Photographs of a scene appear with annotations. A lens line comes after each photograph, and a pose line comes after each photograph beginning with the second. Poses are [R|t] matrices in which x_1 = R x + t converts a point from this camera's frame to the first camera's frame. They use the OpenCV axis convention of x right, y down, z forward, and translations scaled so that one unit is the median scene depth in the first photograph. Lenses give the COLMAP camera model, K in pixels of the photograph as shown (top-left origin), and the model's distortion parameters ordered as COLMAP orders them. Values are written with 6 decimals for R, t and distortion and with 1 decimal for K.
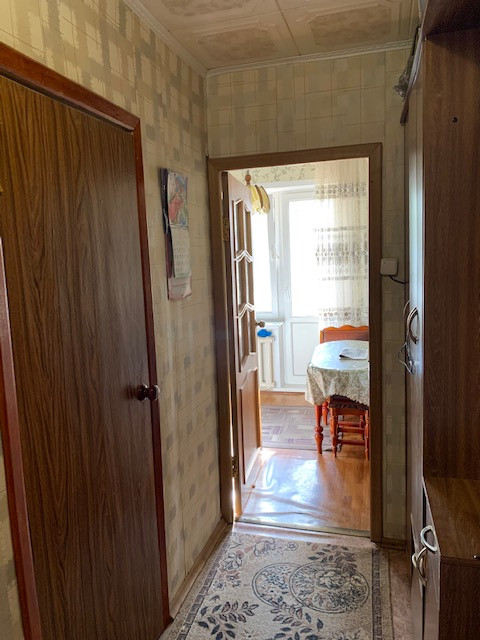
lens RADIAL K [[486.6, 0, 239.8], [0, 486.6, 320.1], [0, 0, 1]] dist [0.024019, -0.019596]
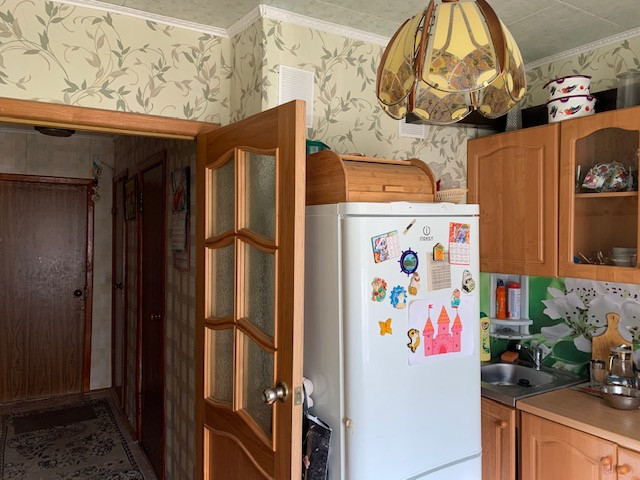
lens RADIAL K [[486.6, 0, 318.4], [0, 486.6, 234.6], [0, 0, 1]] dist [0.024019, -0.019596]
pose [[-0.699815, 0.039673, -0.713222, 0.651888], [-0.073987, 0.989061, 0.127612, -0.398395], [0.710482, 0.142074, -0.689224, 2.665291]]
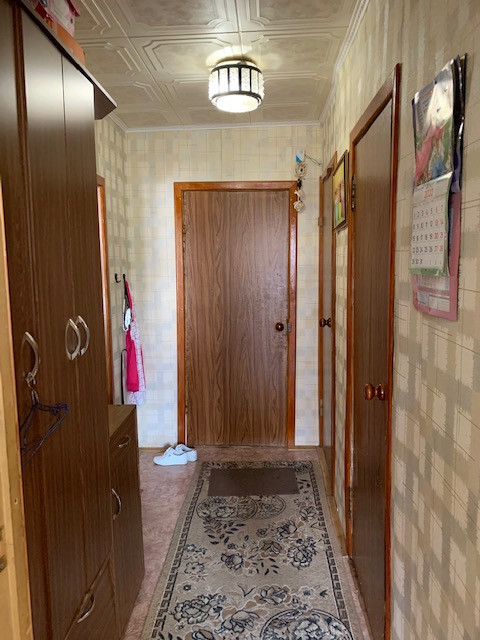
lens RADIAL K [[486.6, 0, 239.3], [0, 486.6, 315.2], [0, 0, 1]] dist [0.024019, -0.019596]
pose [[-0.977135, 0.083332, -0.195609, 0.357392], [0.031579, 0.966670, 0.254069, -0.279927], [0.210261, 0.242083, -0.947199, 2.091945]]
